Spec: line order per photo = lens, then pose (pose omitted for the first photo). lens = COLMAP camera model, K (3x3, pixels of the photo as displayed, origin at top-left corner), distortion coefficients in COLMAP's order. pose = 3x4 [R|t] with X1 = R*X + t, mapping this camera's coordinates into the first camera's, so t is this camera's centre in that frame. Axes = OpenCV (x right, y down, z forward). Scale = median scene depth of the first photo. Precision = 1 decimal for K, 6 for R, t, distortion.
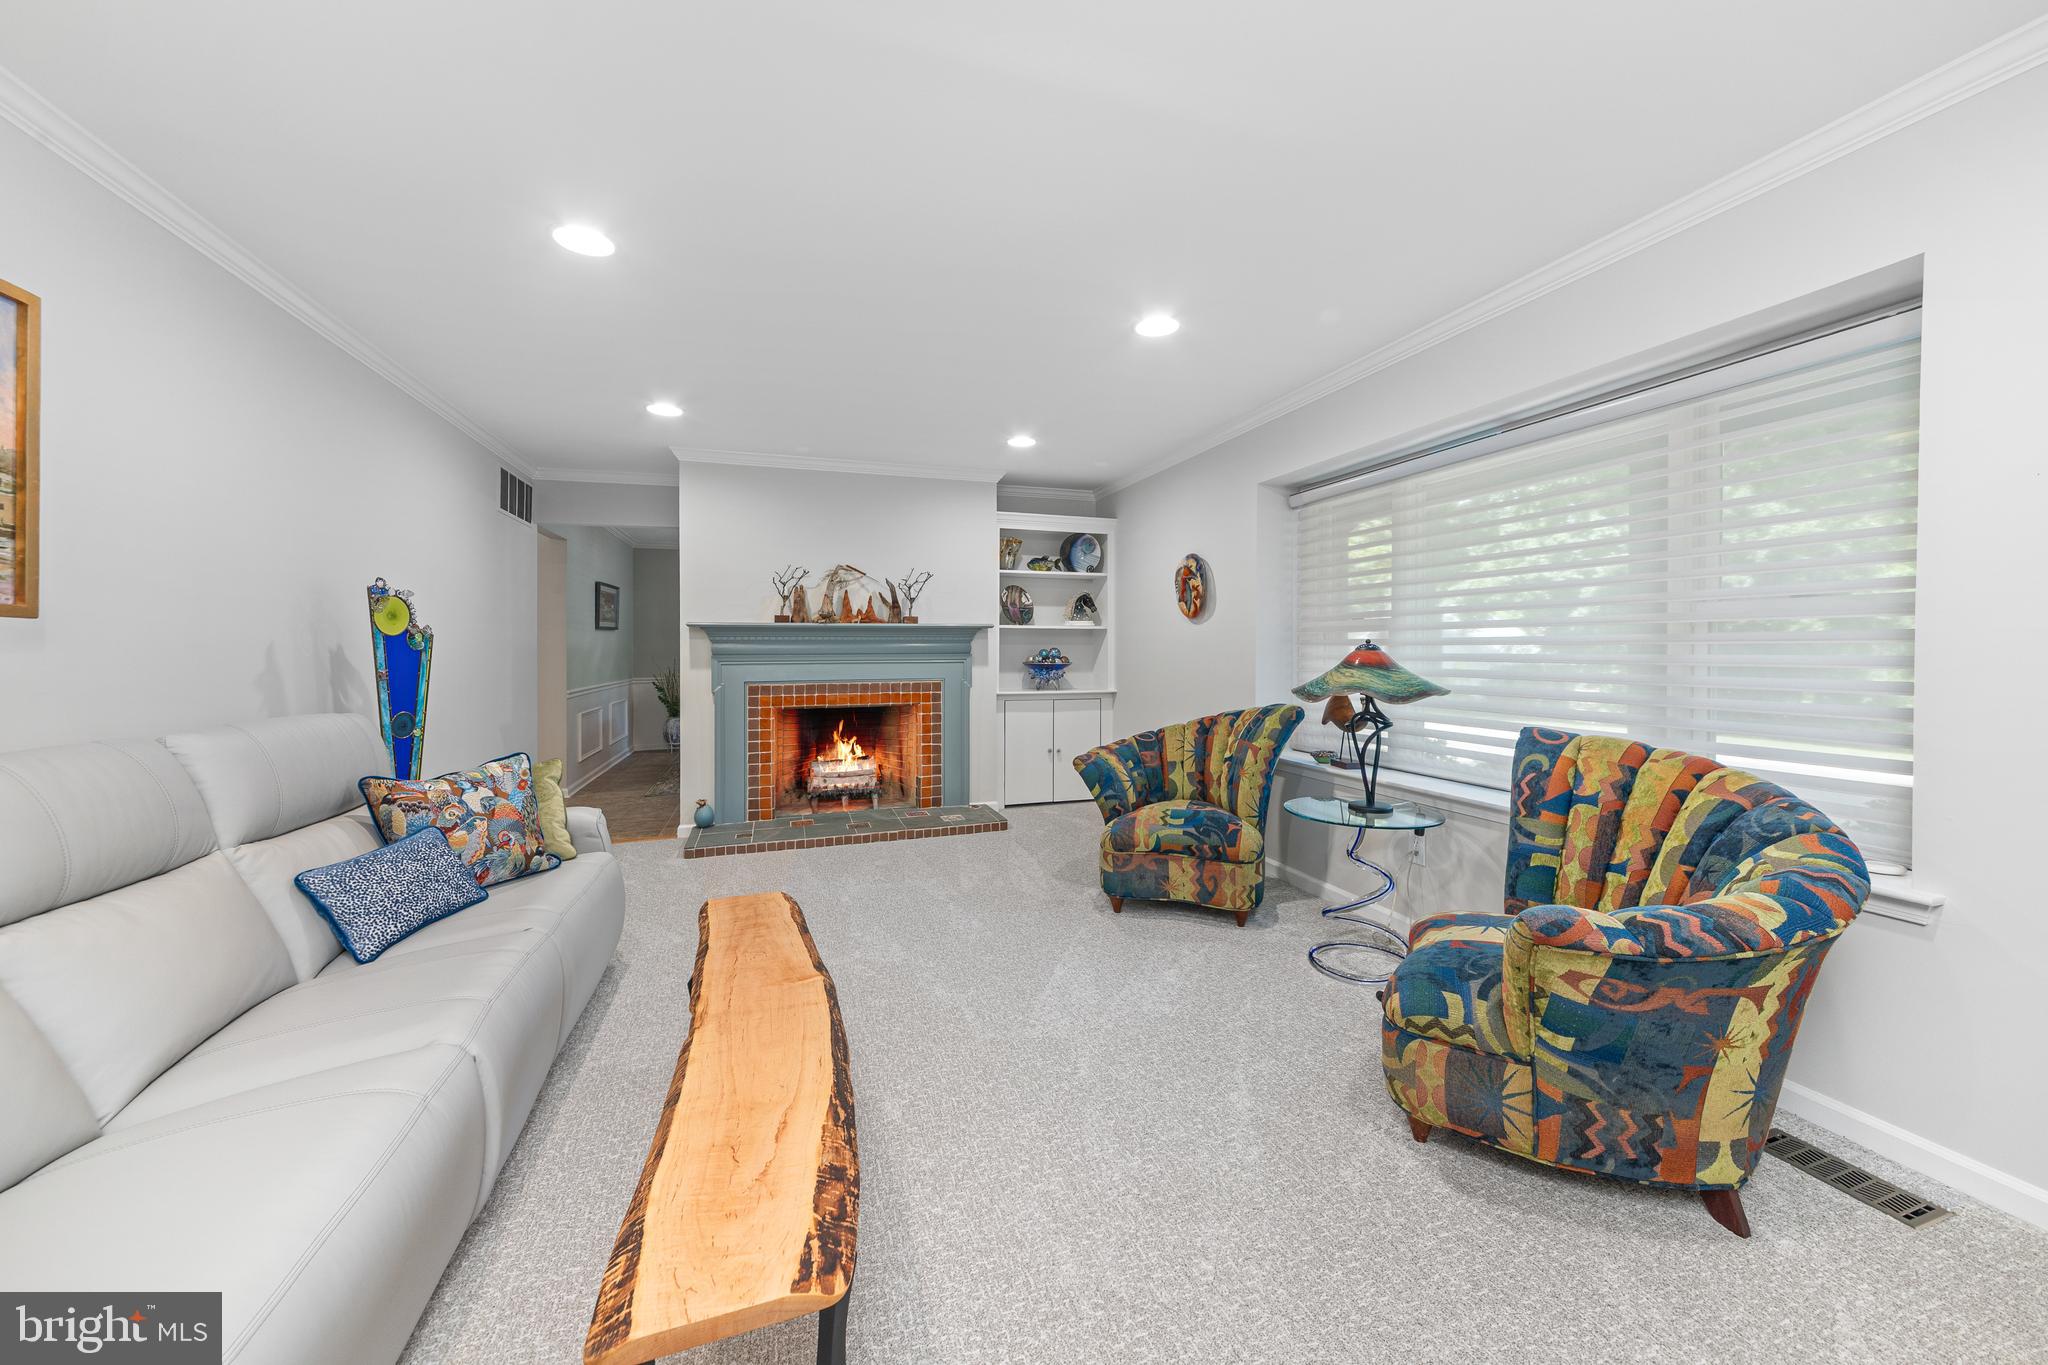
lens RADIAL K [[743.6, 0, 1015.6], [0, 743.6, 636.8], [0, 0, 1]] dist [0.000584, 0.000012]
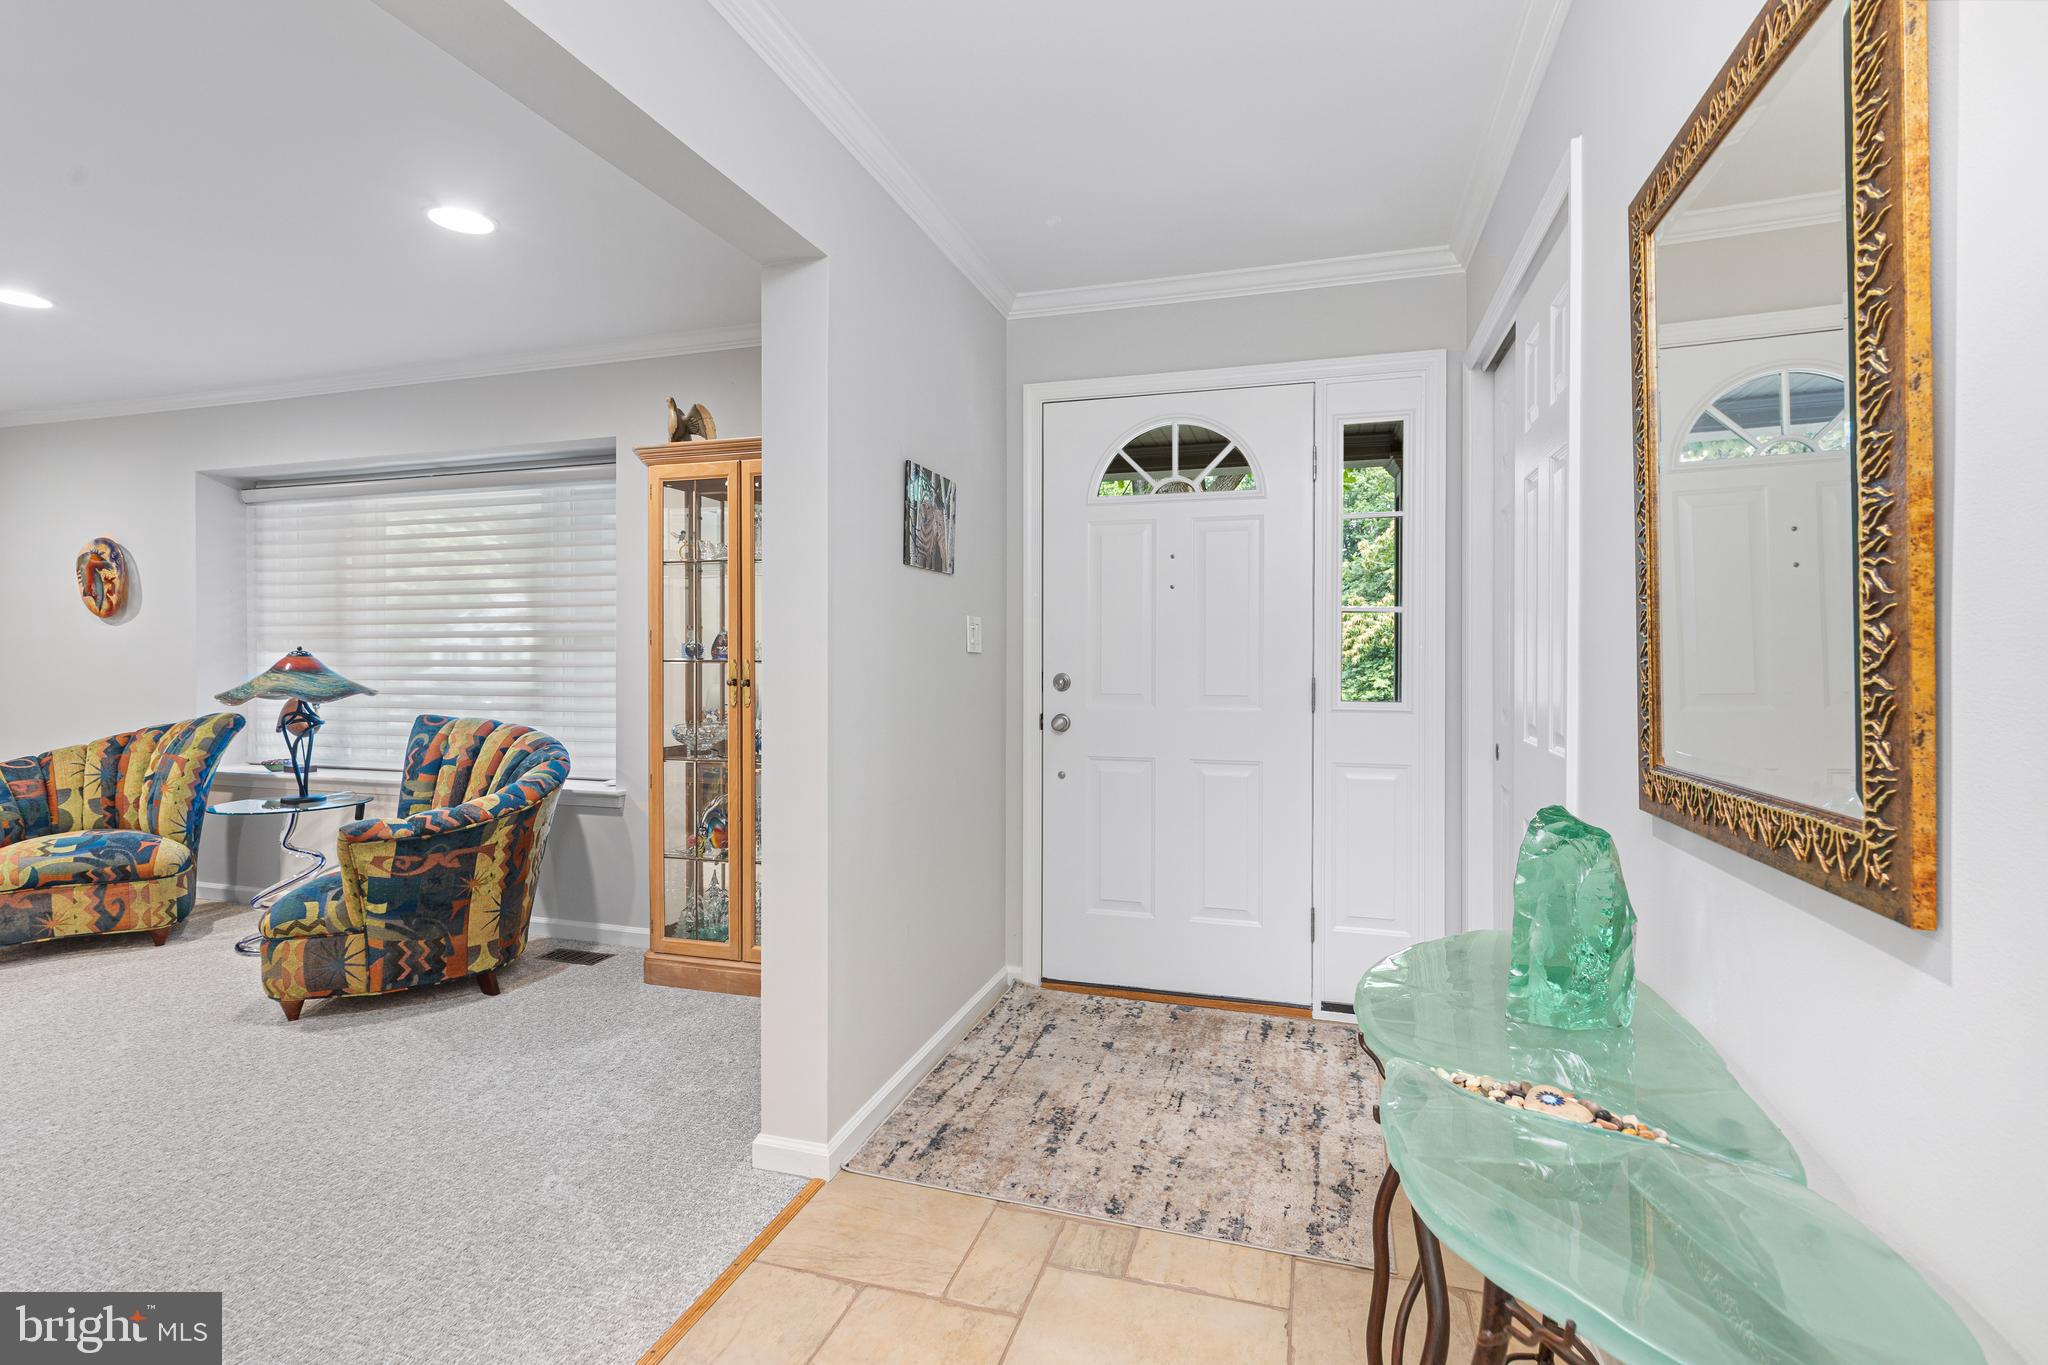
lens RADIAL K [[963.8, 0, 1026.1], [0, 963.8, 668.7], [0, 0, 1]] dist [0.002833, 0.001631]
pose [[0.578729, -0.012445, 0.815425, -0.063808], [-0.013038, 0.999615, 0.024510, -0.012039], [-0.815416, -0.024816, 0.578343, -0.646221]]
